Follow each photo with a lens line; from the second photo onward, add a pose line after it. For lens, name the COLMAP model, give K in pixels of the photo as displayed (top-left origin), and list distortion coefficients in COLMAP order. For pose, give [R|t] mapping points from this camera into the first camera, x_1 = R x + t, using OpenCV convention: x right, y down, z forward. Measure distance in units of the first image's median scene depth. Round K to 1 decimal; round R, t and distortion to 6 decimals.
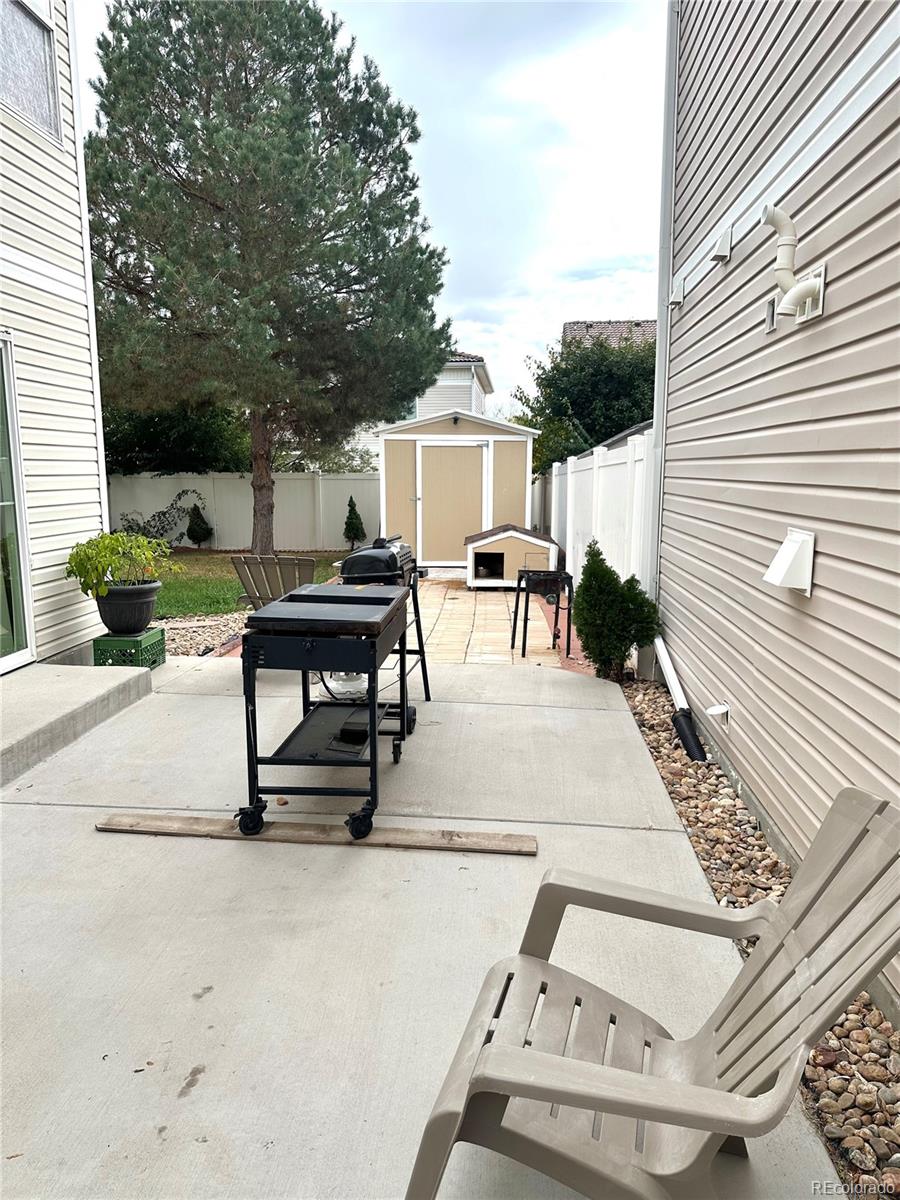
lens RADIAL K [[830.0, 0, 449.0], [0, 830.0, 600.8], [0, 0, 1]] dist [-0.000085, -0.014575]
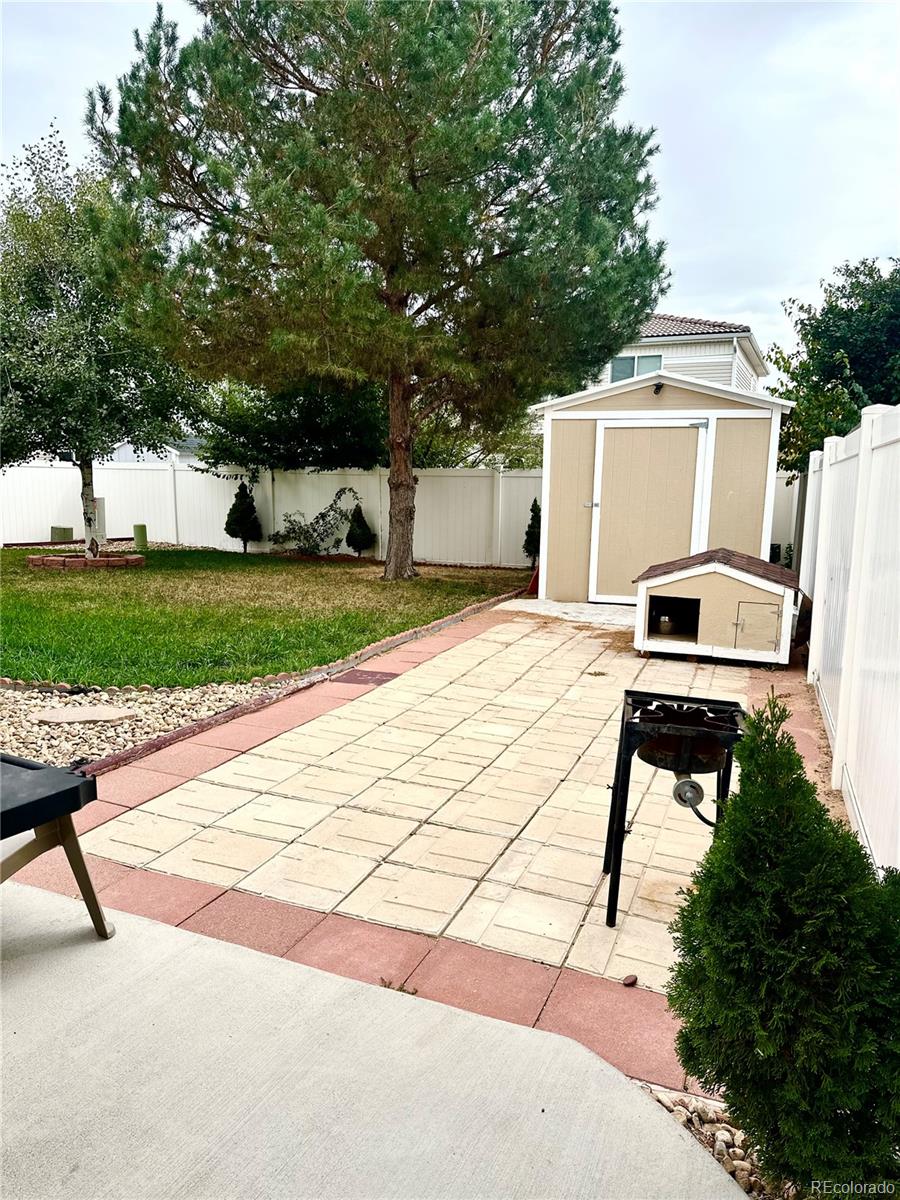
lens RADIAL K [[830.0, 0, 436.6], [0, 830.0, 621.2], [0, 0, 1]] dist [-0.000085, -0.014575]
pose [[0.945540, 0.060012, -0.319927, 0.060663], [-0.051665, 0.998068, 0.034525, -0.039750], [0.321380, -0.016116, 0.946813, 0.280395]]
